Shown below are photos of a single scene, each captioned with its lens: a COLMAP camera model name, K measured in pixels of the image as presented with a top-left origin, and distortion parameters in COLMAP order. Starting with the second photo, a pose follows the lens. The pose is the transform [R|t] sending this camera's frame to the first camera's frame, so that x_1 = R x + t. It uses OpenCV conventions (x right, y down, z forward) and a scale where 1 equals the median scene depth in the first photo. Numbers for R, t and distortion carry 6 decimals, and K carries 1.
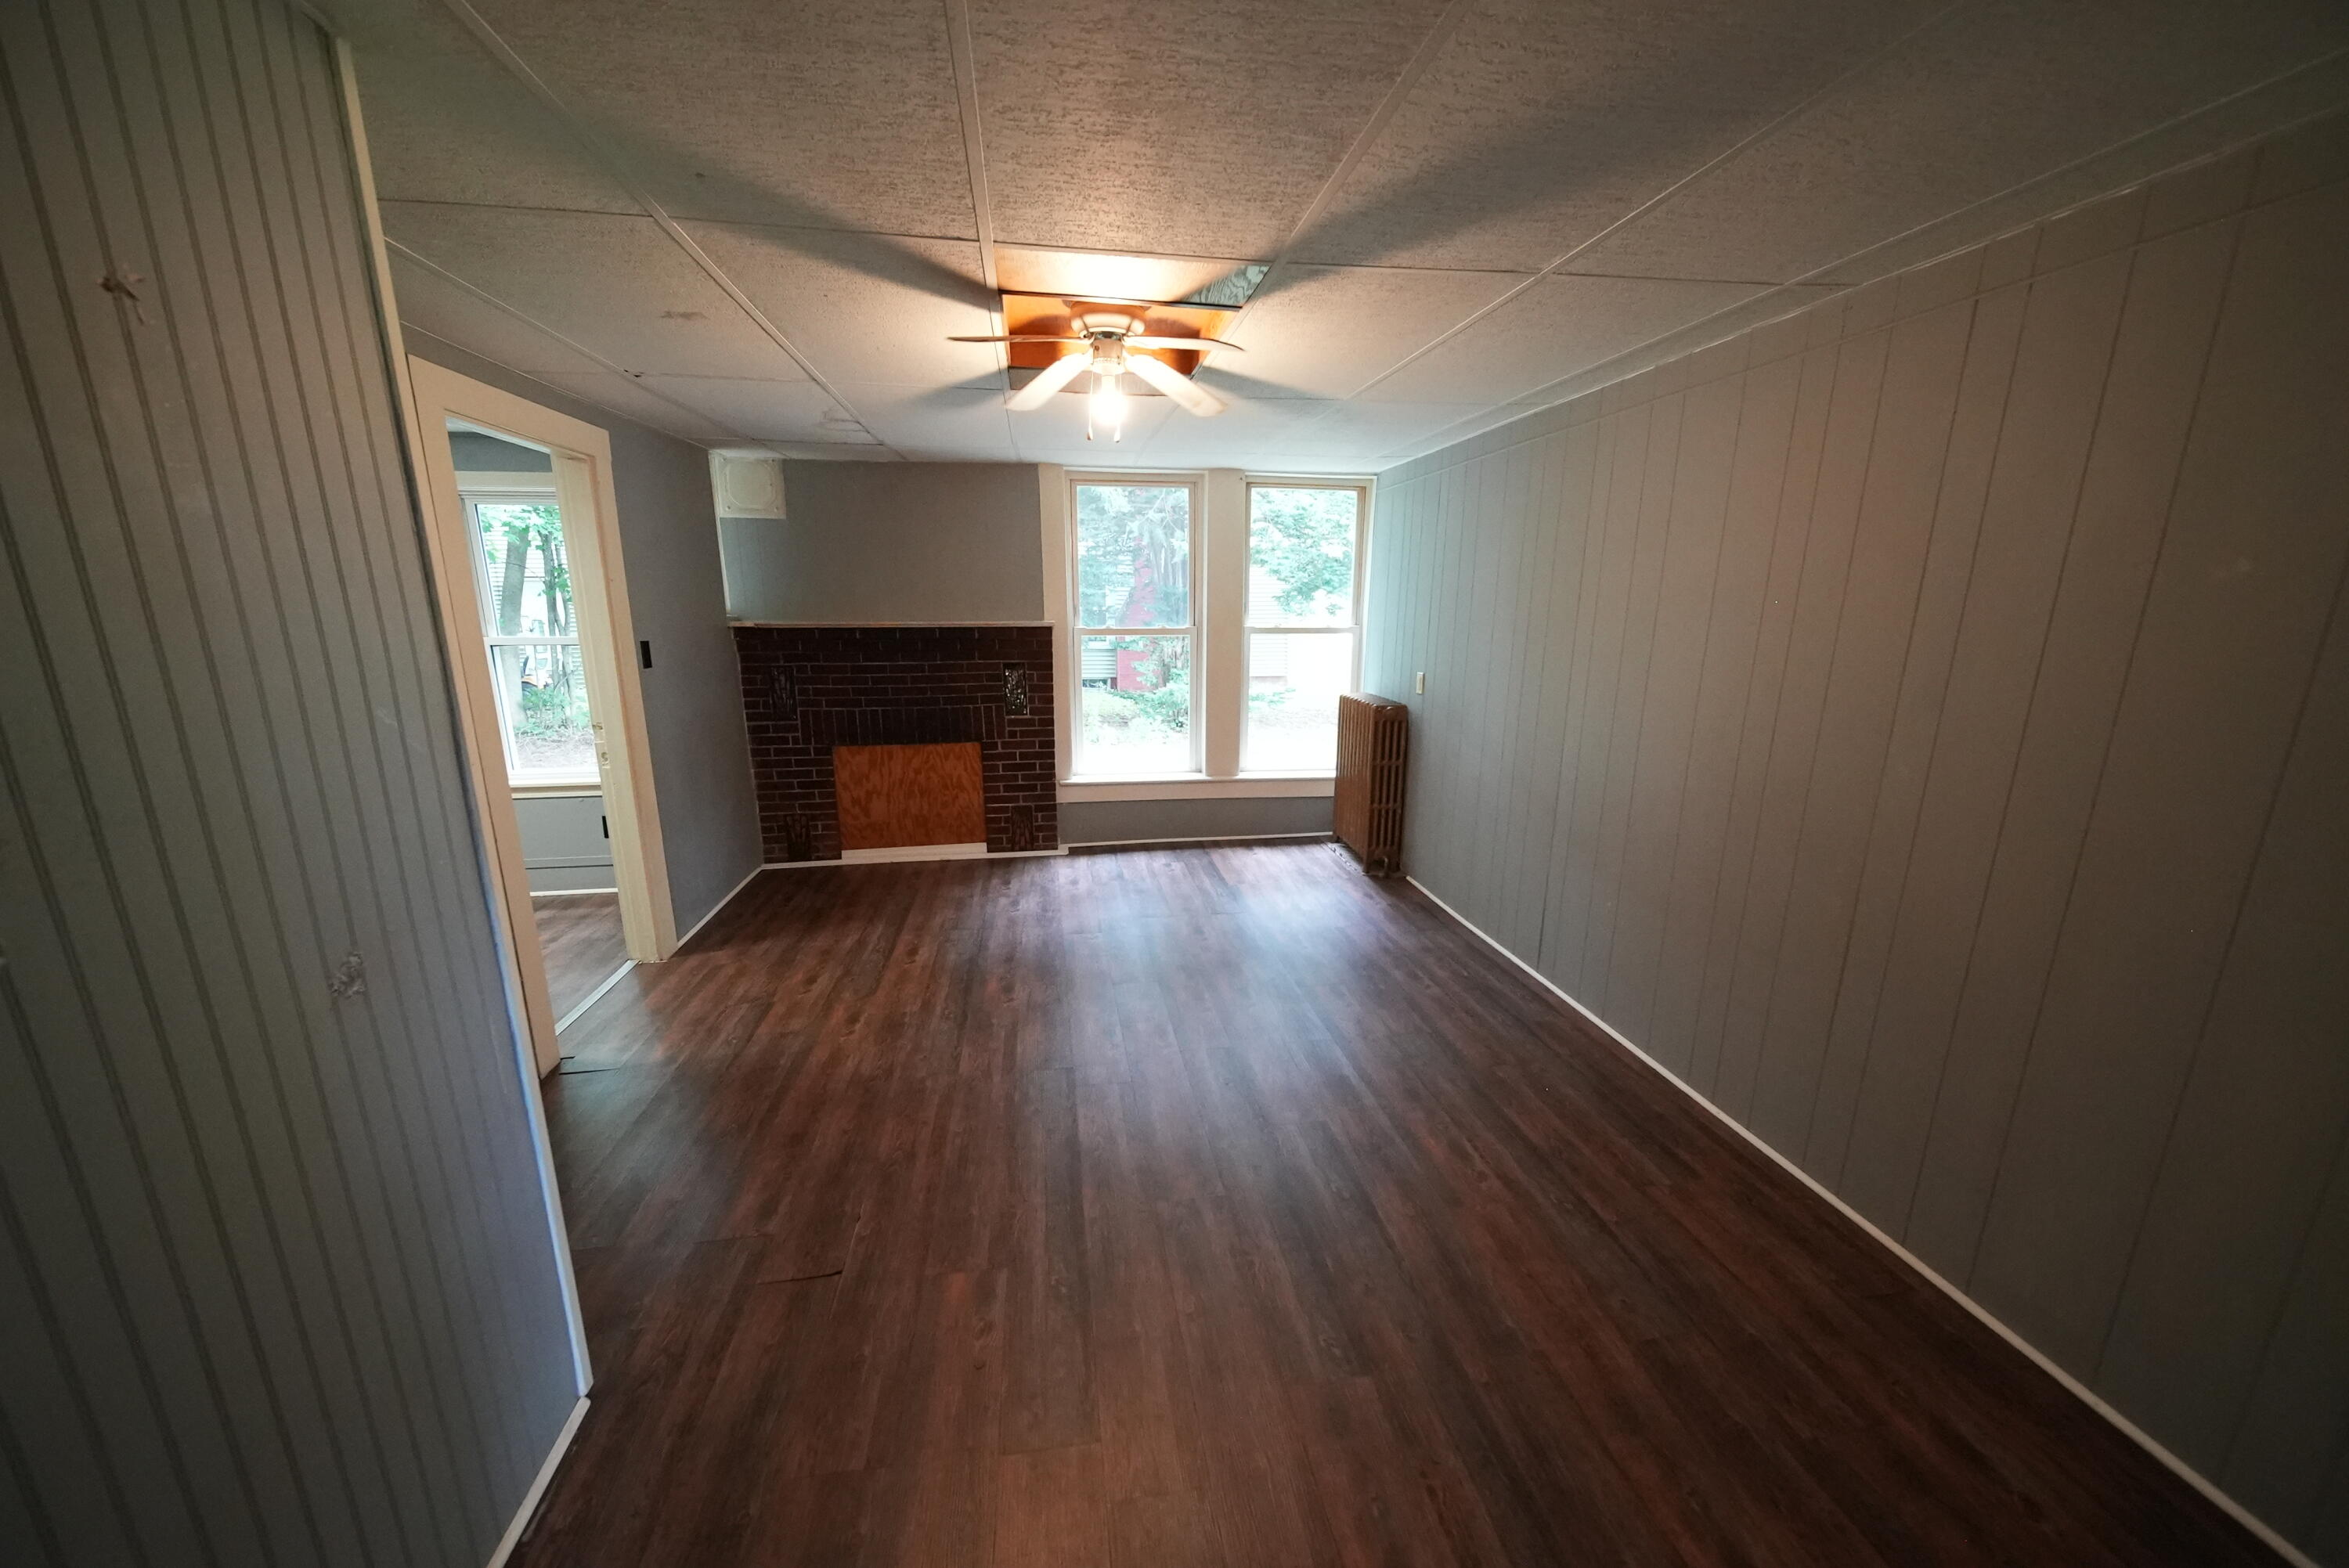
lens RADIAL K [[814.8, 0, 1174.5], [0, 814.8, 784.0], [0, 0, 1]] dist [-0.001162, -0.000275]
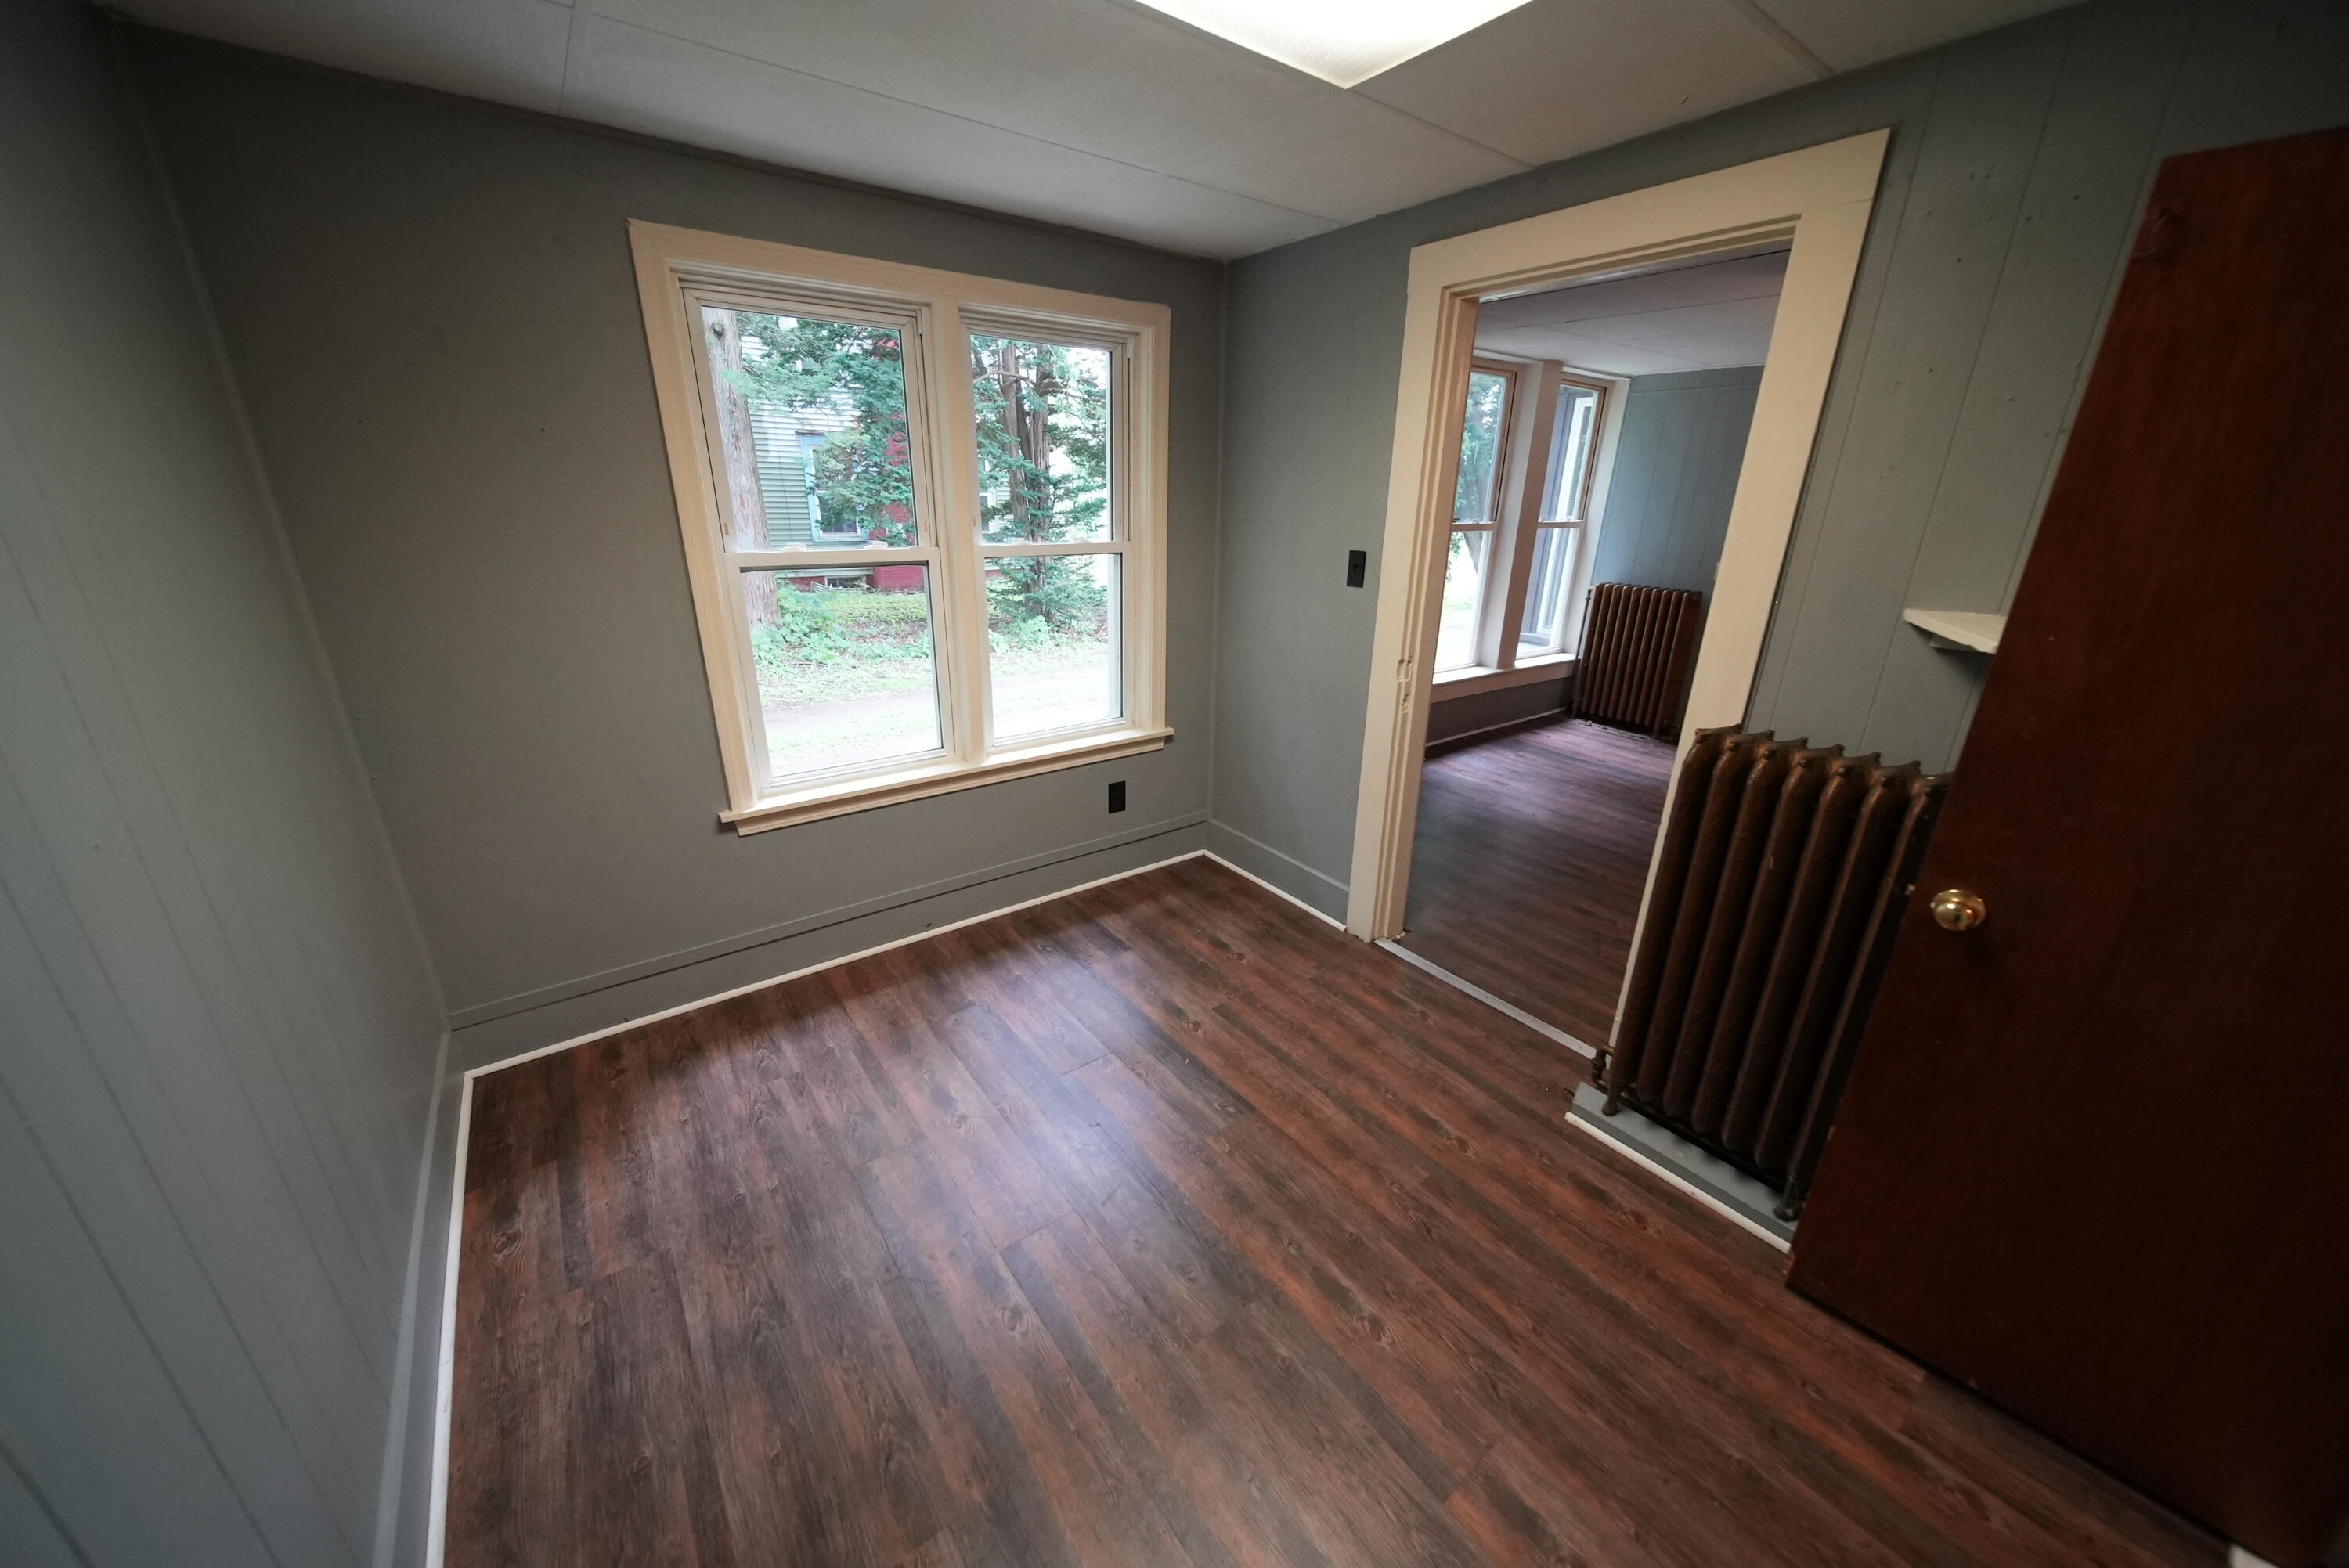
lens RADIAL K [[814.8, 0, 1174.5], [0, 814.8, 784.0], [0, 0, 1]] dist [-0.001162, -0.000275]
pose [[0.884698, -0.145965, 0.442723, -0.850754], [0.082702, 0.983794, 0.159091, -0.068121], [-0.458770, -0.104133, 0.882432, 0.259796]]
